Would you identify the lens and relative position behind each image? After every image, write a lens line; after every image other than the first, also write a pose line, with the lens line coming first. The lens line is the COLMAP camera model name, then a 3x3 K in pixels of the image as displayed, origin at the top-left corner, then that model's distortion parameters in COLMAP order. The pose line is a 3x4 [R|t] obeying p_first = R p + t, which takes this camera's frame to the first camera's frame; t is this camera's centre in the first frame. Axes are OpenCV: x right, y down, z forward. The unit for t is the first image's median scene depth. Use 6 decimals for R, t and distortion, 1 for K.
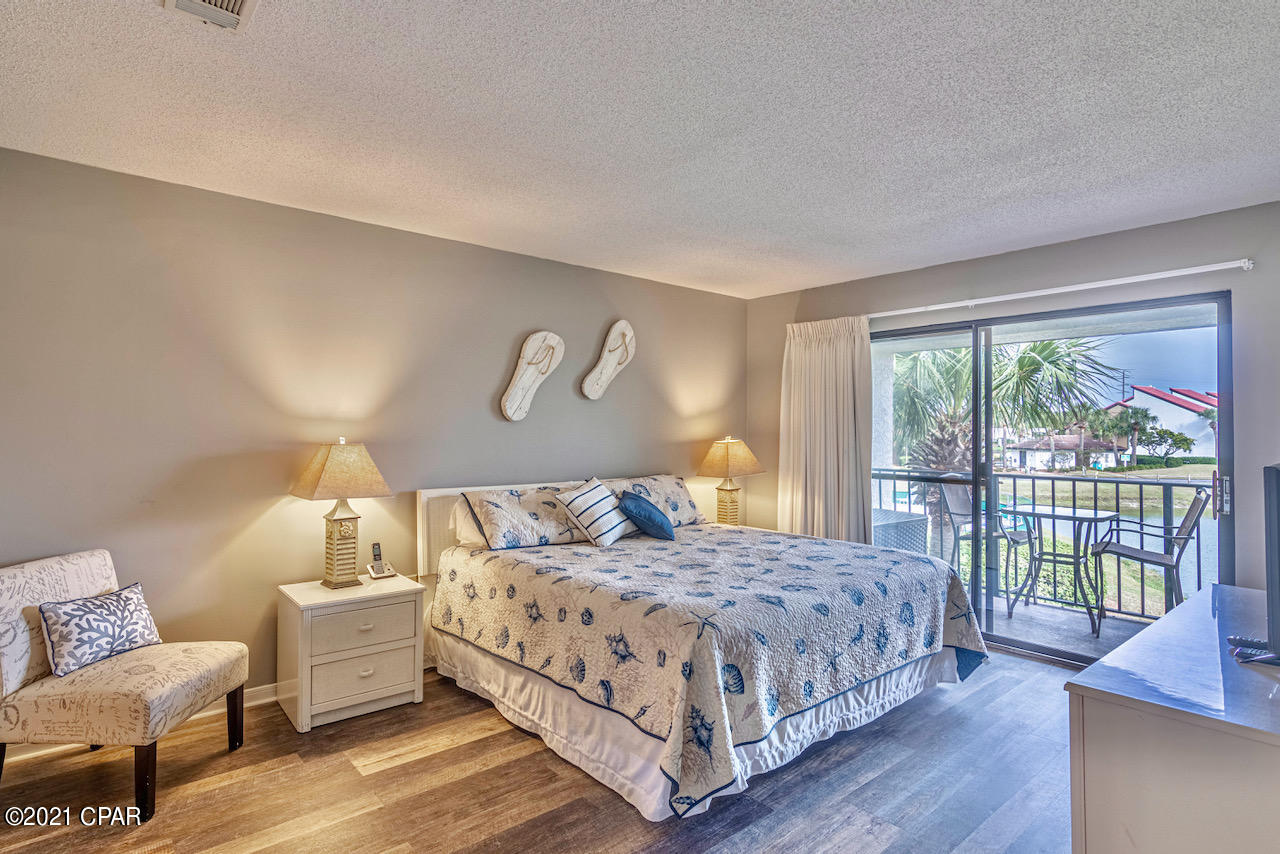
lens RADIAL K [[649.4, 0, 646.2], [0, 649.4, 423.8], [0, 0, 1]] dist [-0.003434, 0.000135]
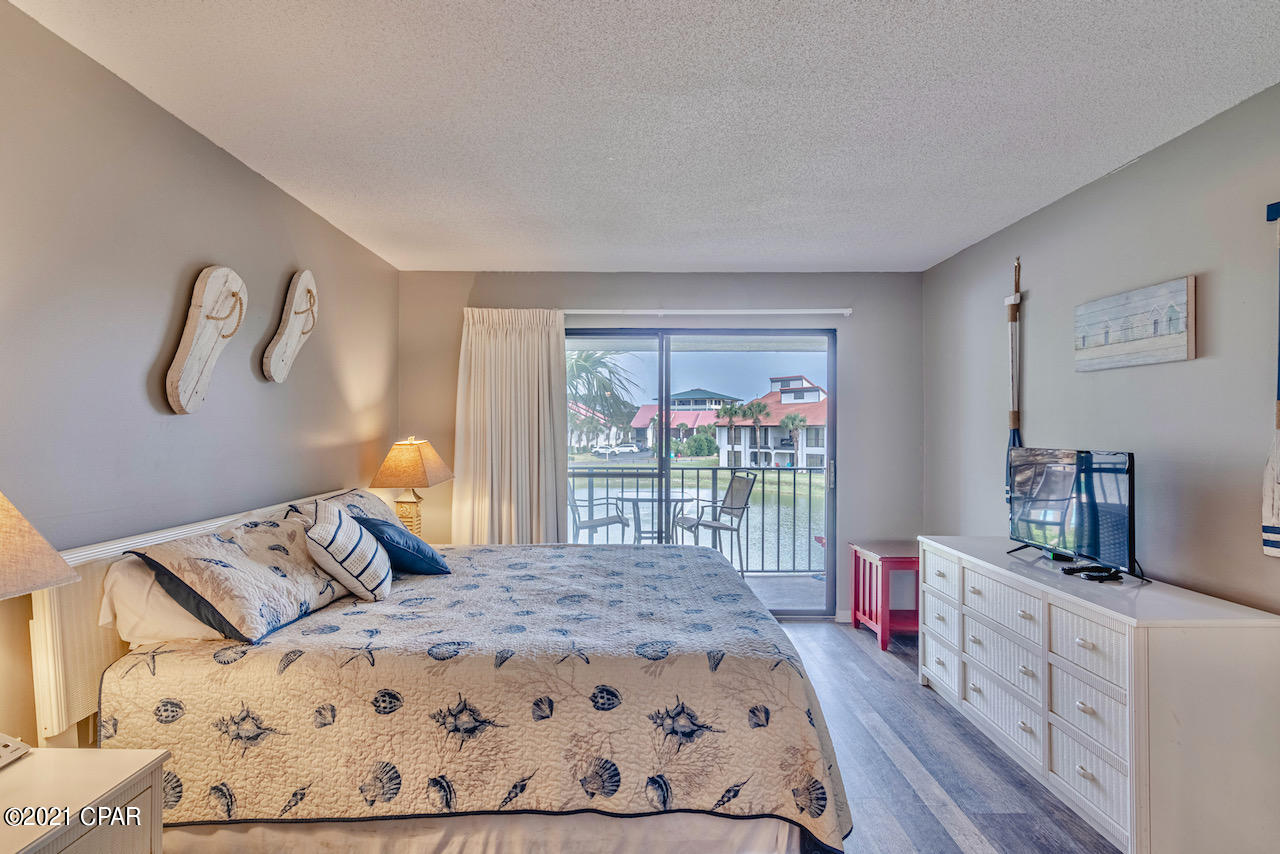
lens RADIAL K [[649.4, 0, 642.0], [0, 649.4, 427.0], [0, 0, 1]] dist [-0.003434, 0.000135]
pose [[0.665893, -0.000810, 0.746047, -0.428616], [-0.007313, 0.999944, 0.007613, -0.000625], [-0.746011, -0.010525, 0.665850, 0.370364]]
